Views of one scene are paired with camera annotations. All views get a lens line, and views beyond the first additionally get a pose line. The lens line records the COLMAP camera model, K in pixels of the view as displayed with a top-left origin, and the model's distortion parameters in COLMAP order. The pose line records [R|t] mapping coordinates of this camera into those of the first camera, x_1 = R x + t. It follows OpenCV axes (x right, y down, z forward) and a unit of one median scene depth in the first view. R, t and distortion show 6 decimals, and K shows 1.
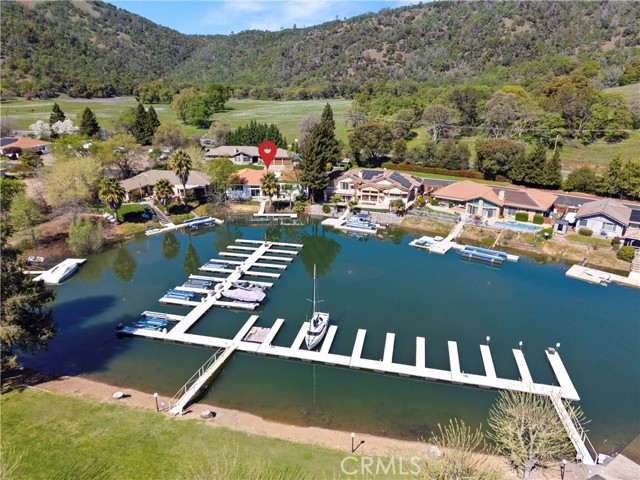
lens RADIAL K [[426.6, 0, 318.2], [0, 426.6, 238.9], [0, 0, 1]] dist [0.026549, -0.028335]
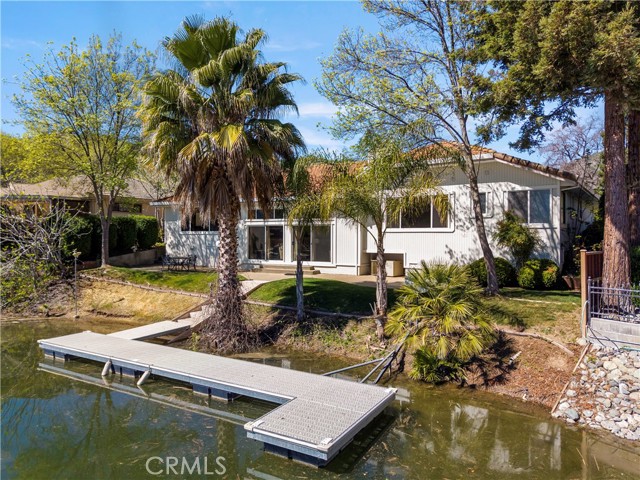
lens RADIAL K [[426.6, 0, 319.1], [0, 426.6, 236.4], [0, 0, 1]] dist [0.026549, -0.028335]
pose [[0.858137, -0.005230, -0.513393, -0.003514], [-0.170838, 0.940059, -0.295133, -0.010157], [0.484164, 0.340972, 0.805806, 0.157633]]
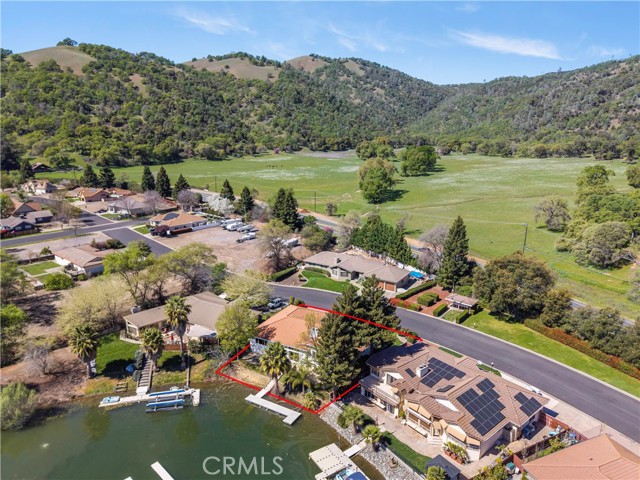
lens RADIAL K [[426.6, 0, 321.0], [0, 426.6, 238.9], [0, 0, 1]] dist [0.026549, -0.028335]
pose [[0.852904, 0.125557, -0.506744, 0.048582], [-0.172059, 0.984022, -0.045780, -0.052235], [0.492900, 0.126236, 0.860880, 0.069520]]
